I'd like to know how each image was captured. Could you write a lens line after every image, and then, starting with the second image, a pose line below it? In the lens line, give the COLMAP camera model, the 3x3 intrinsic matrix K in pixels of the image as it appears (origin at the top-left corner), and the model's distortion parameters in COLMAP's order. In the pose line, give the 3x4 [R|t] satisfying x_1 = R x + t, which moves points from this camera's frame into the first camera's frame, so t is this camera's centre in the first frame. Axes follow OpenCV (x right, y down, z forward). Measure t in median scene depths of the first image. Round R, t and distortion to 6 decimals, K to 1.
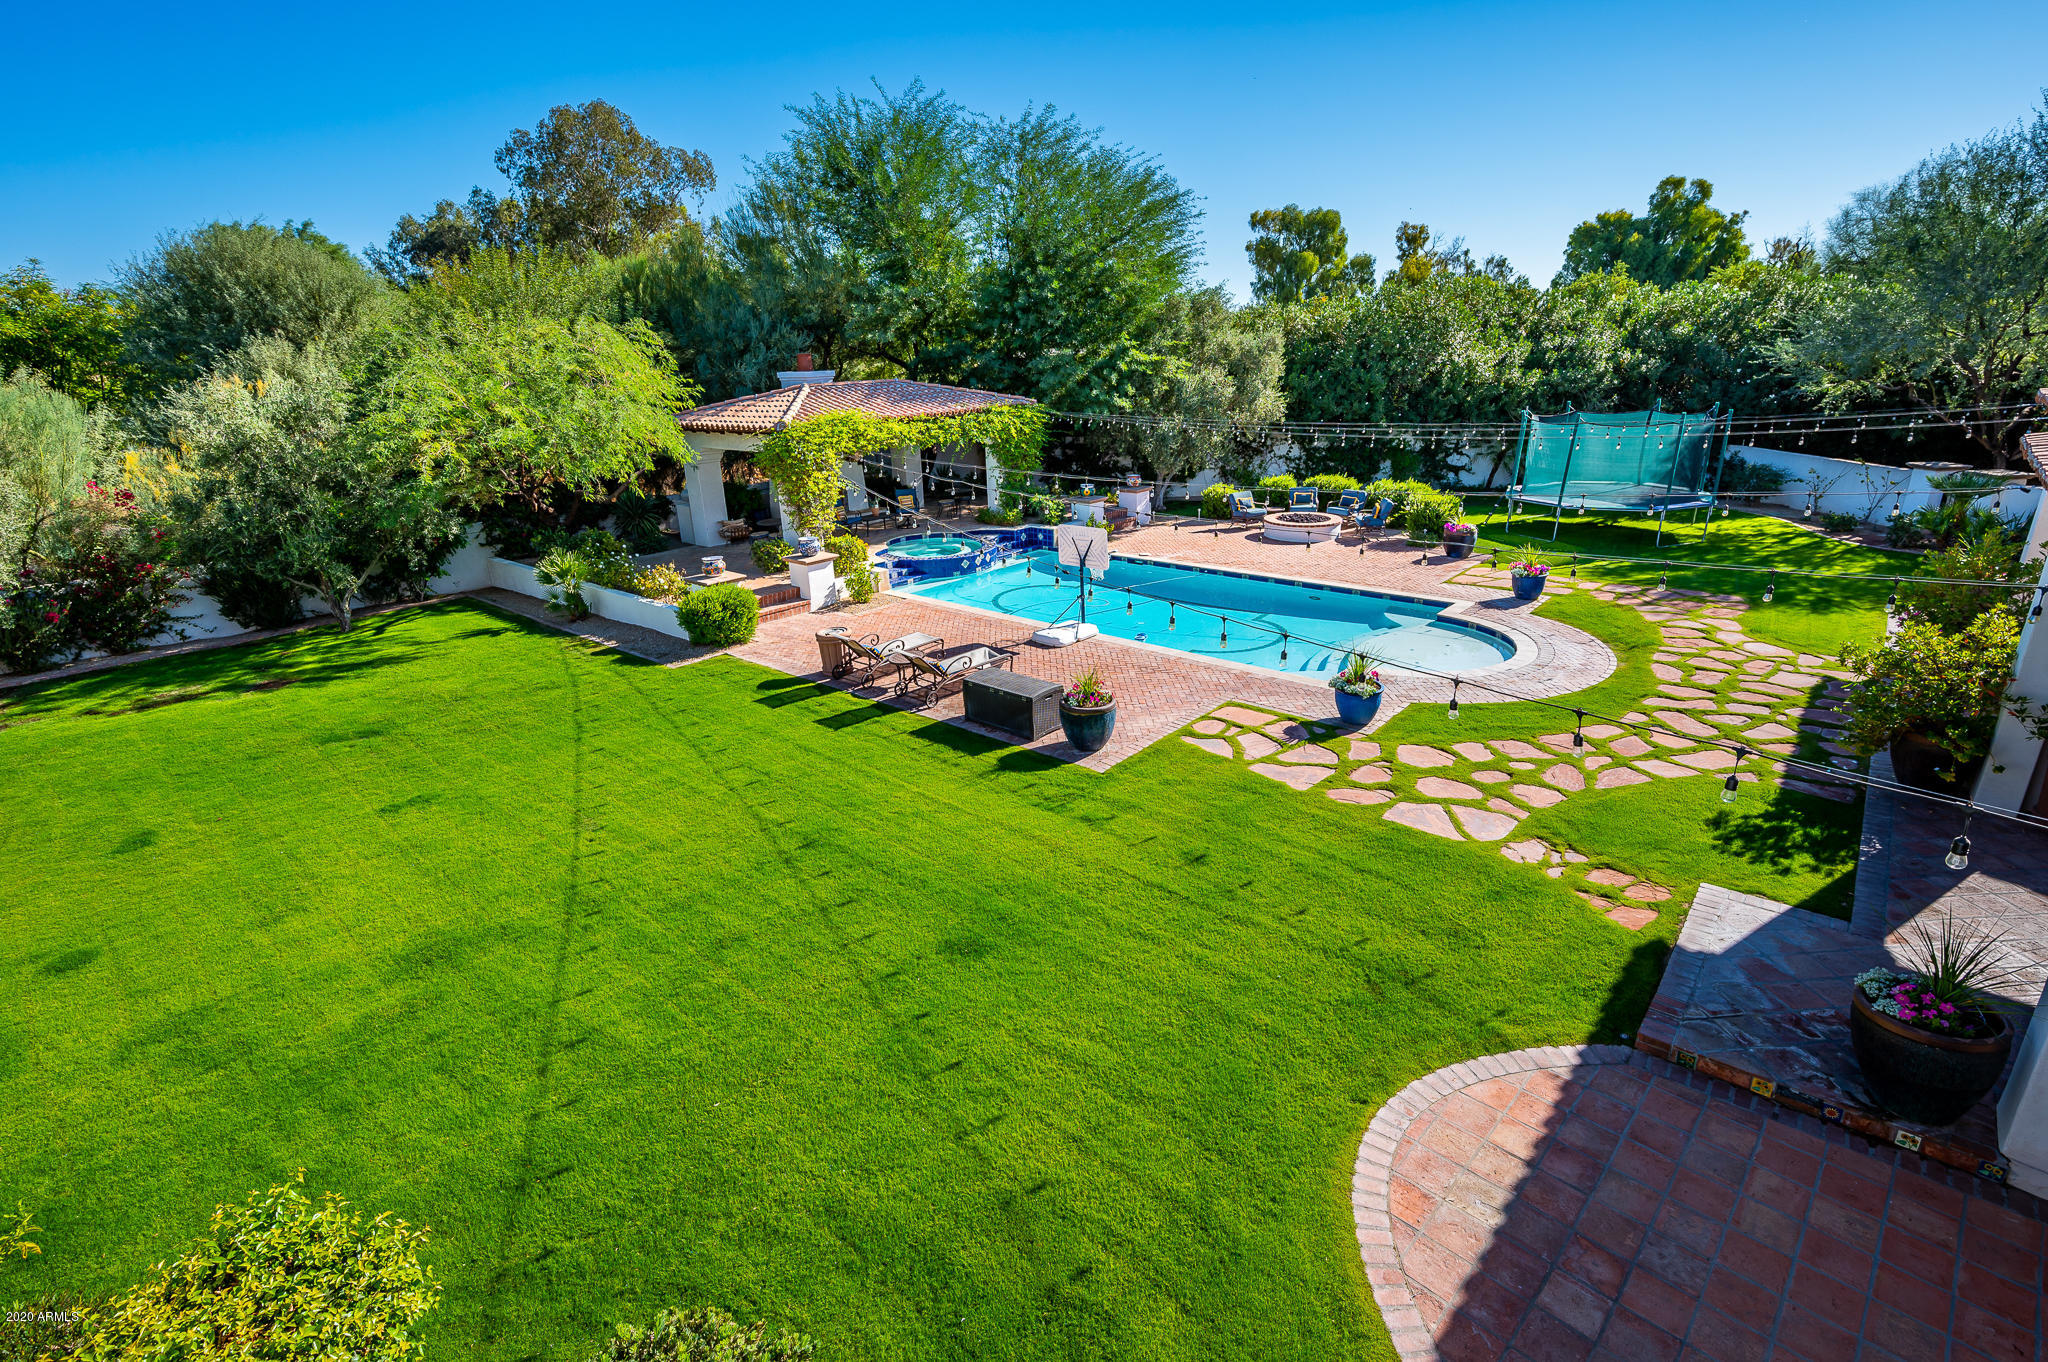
lens RADIAL K [[951.8, 0, 1005.5], [0, 951.8, 679.6], [0, 0, 1]] dist [-0.000631, 0.000312]
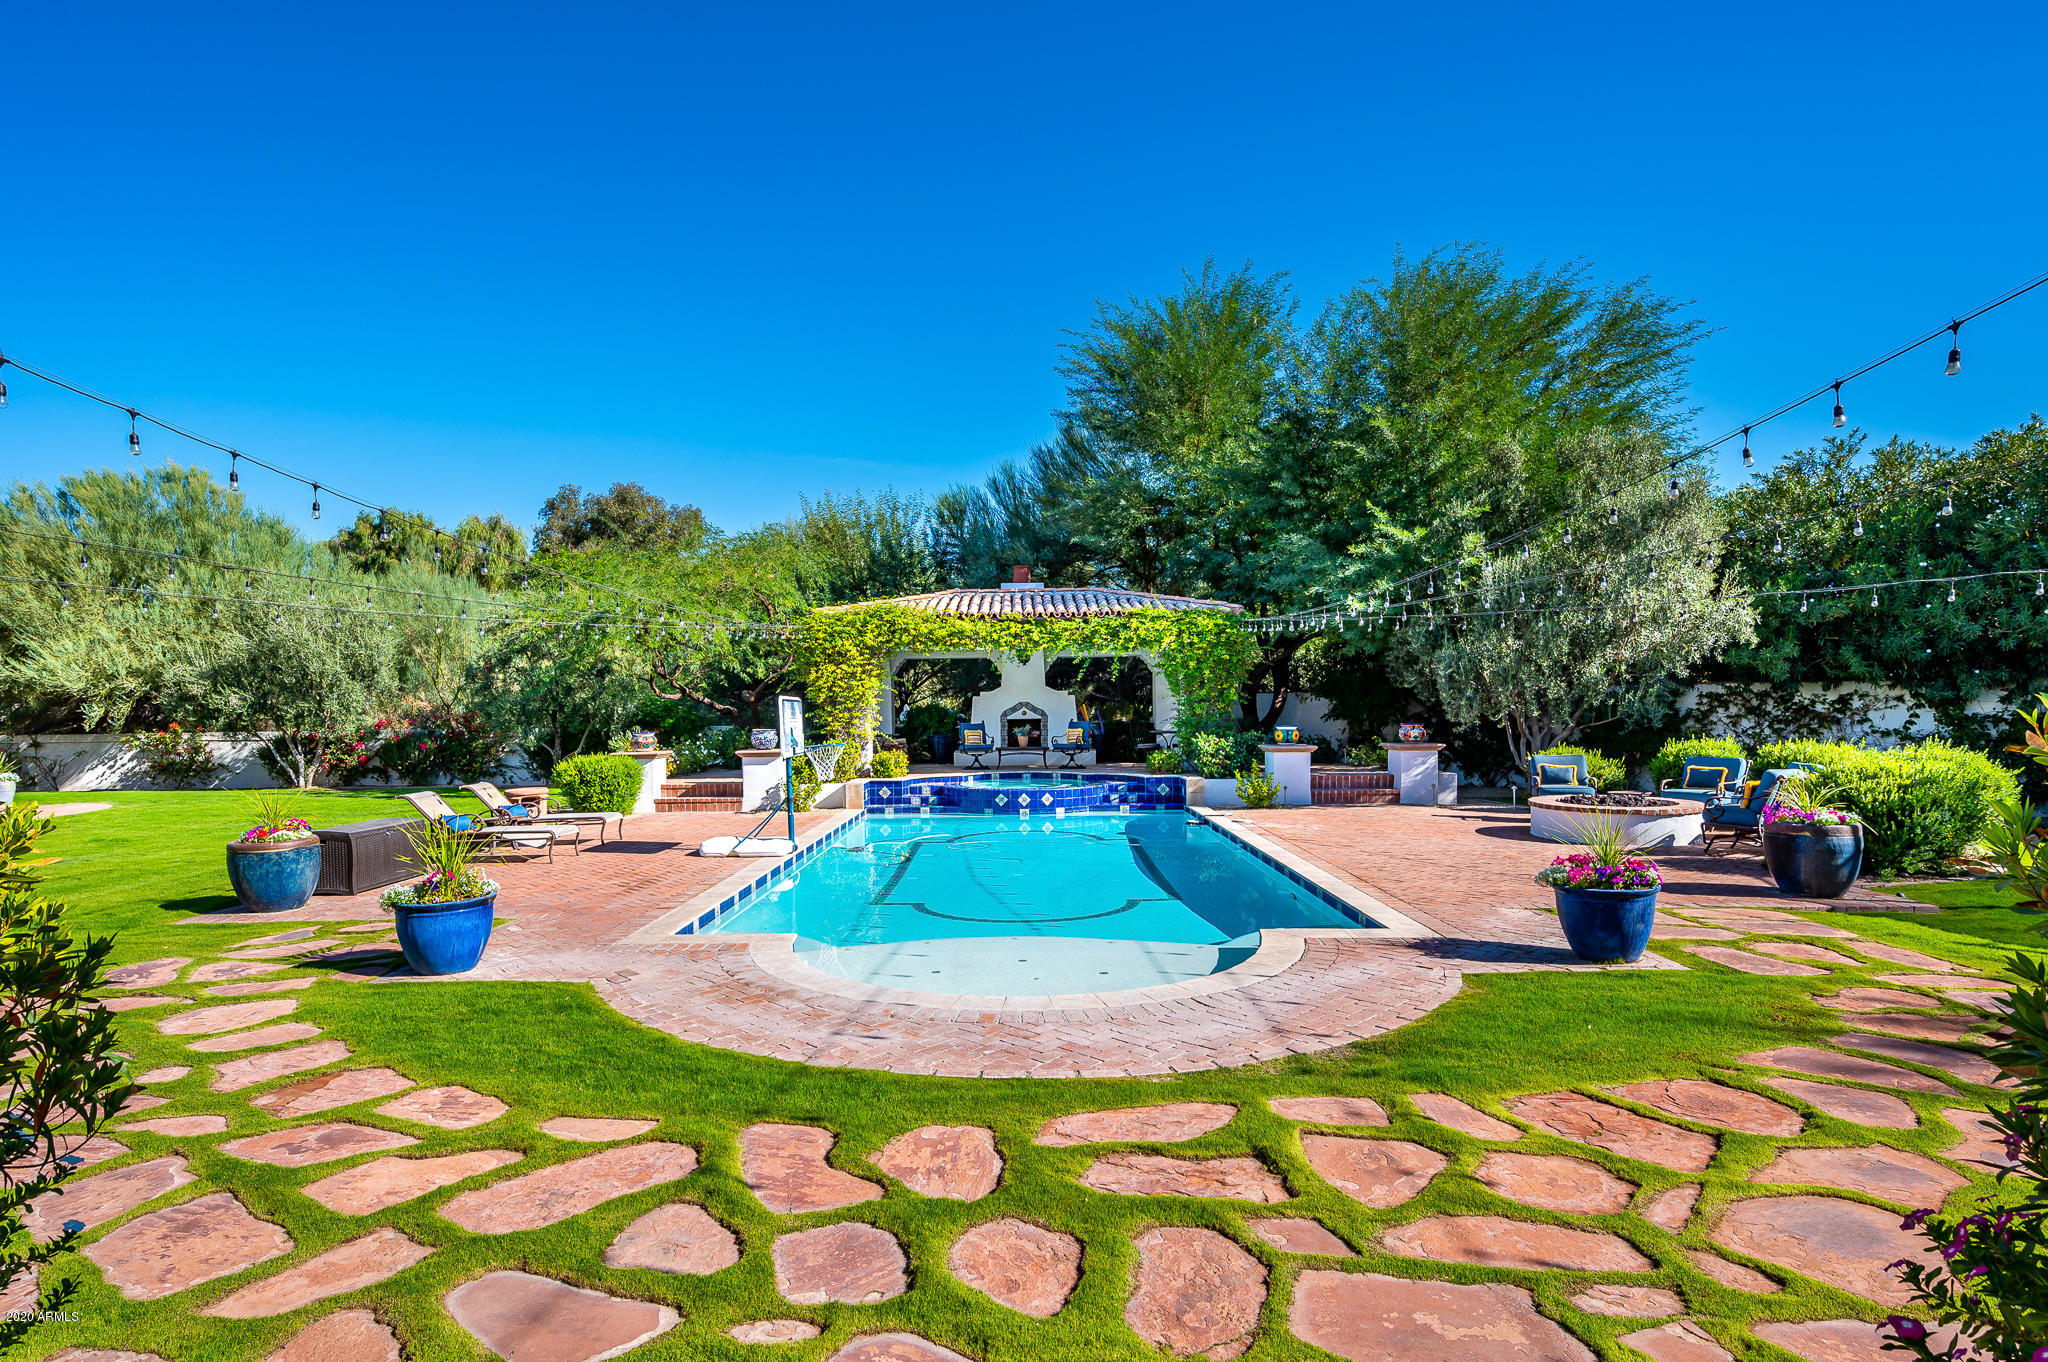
lens RADIAL K [[1050.0, 0, 984.4], [0, 1050.0, 719.9], [0, 0, 1]] dist [0.000222, 0.000829]
pose [[0.656020, 0.038364, -0.753768, 0.538828], [-0.259156, 0.949436, -0.177226, -0.032283], [0.708856, 0.311608, 0.632791, 0.445625]]
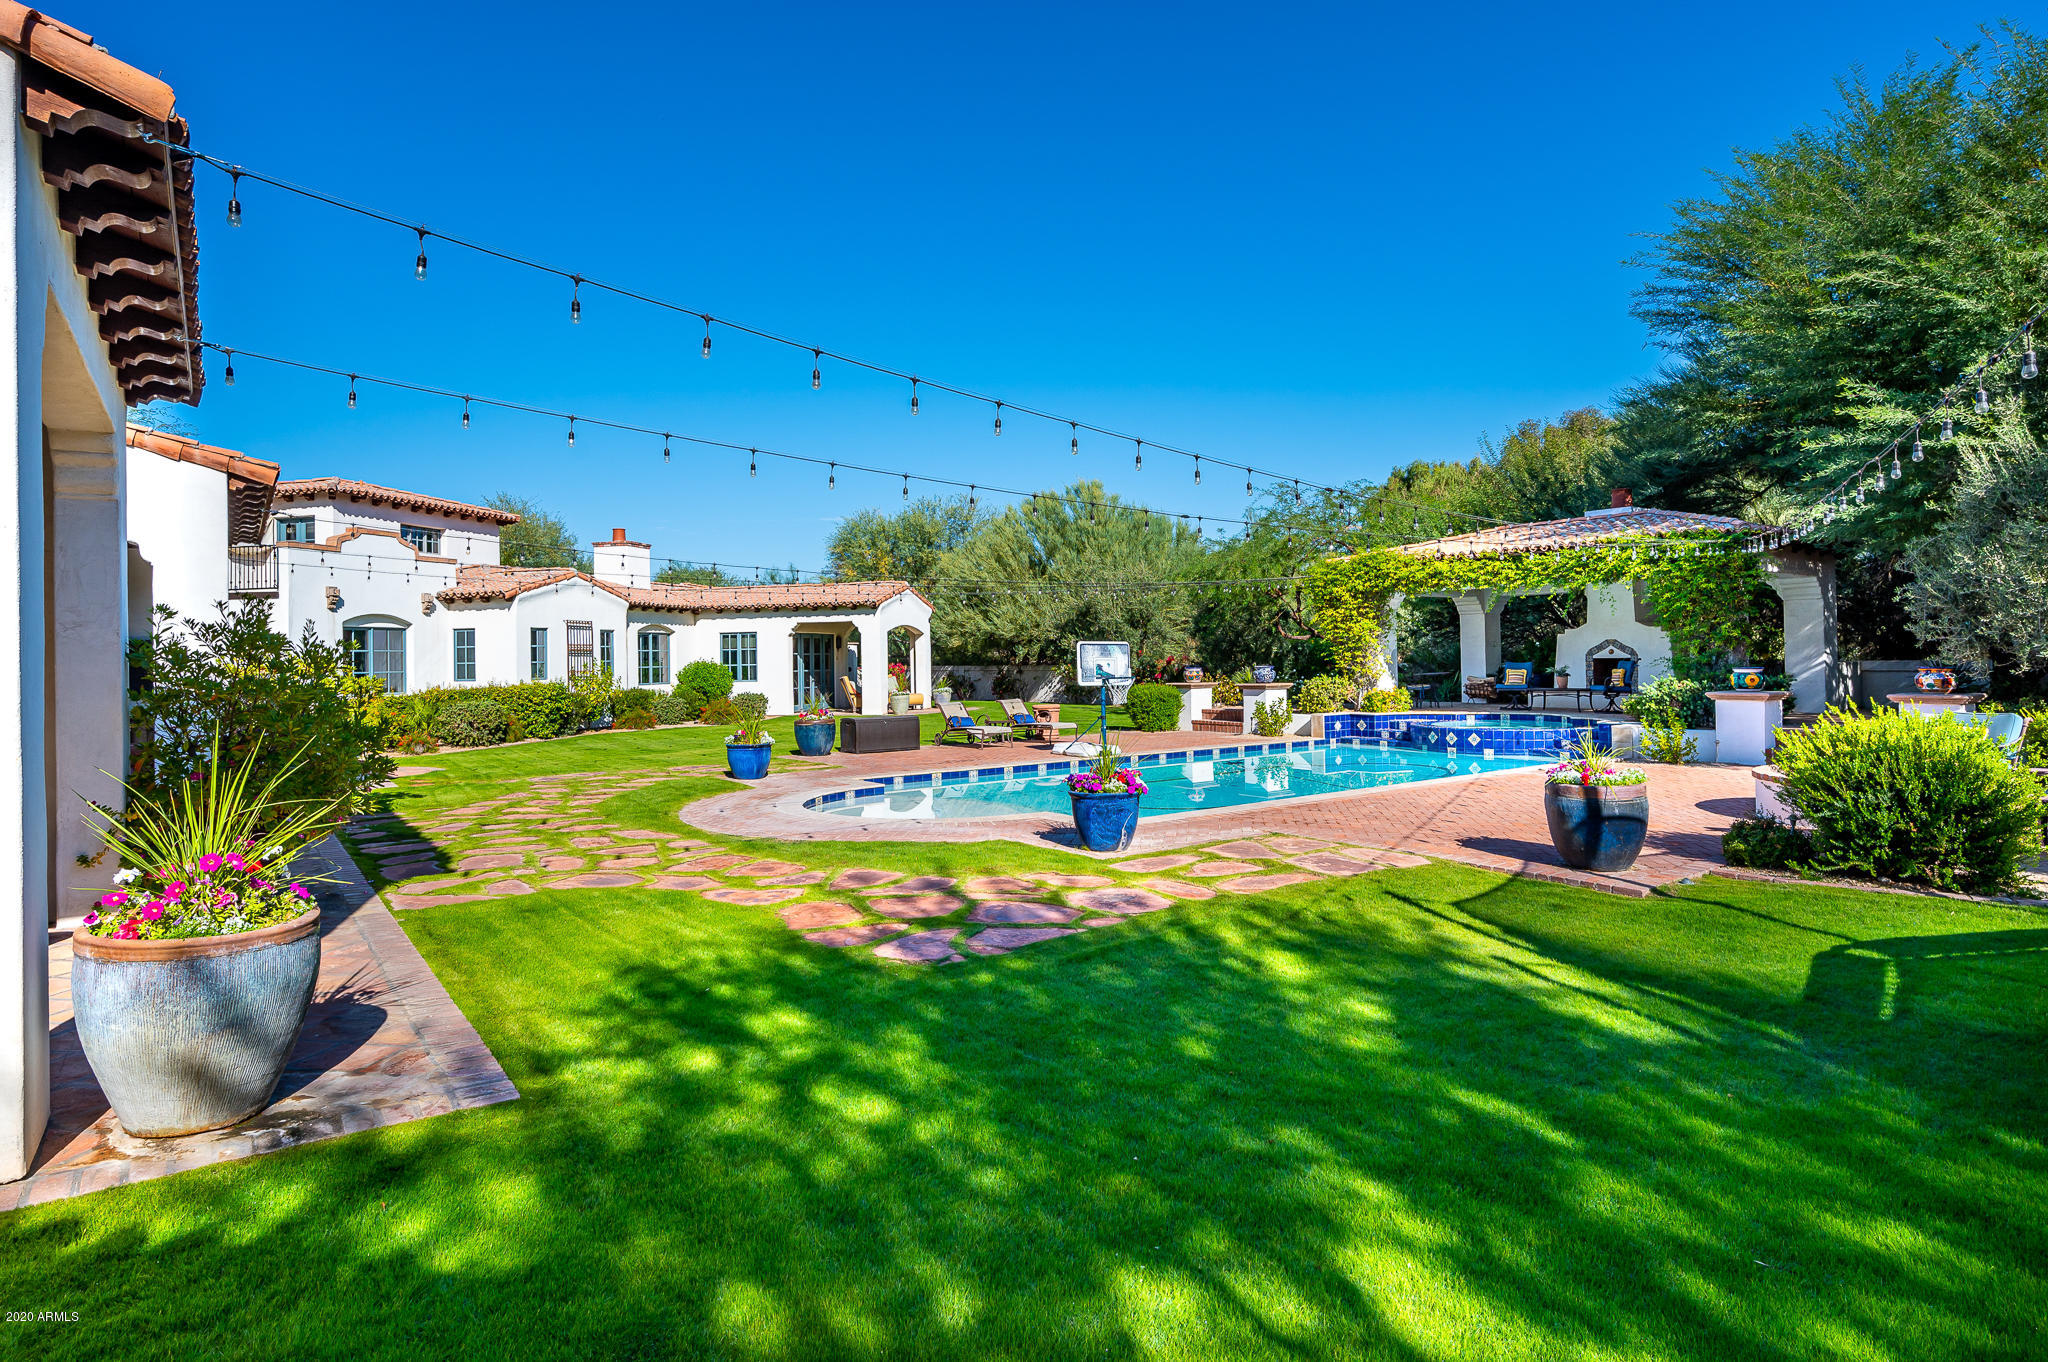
lens RADIAL K [[1088.4, 0, 1055.2], [0, 1088.4, 649.8], [0, 0, 1]] dist [0.004226, -0.001592]
pose [[-0.180618, 0.033602, -0.982979, 0.826885], [-0.302620, 0.949036, 0.088047, -0.167162], [0.935841, 0.313372, -0.161244, 0.812212]]
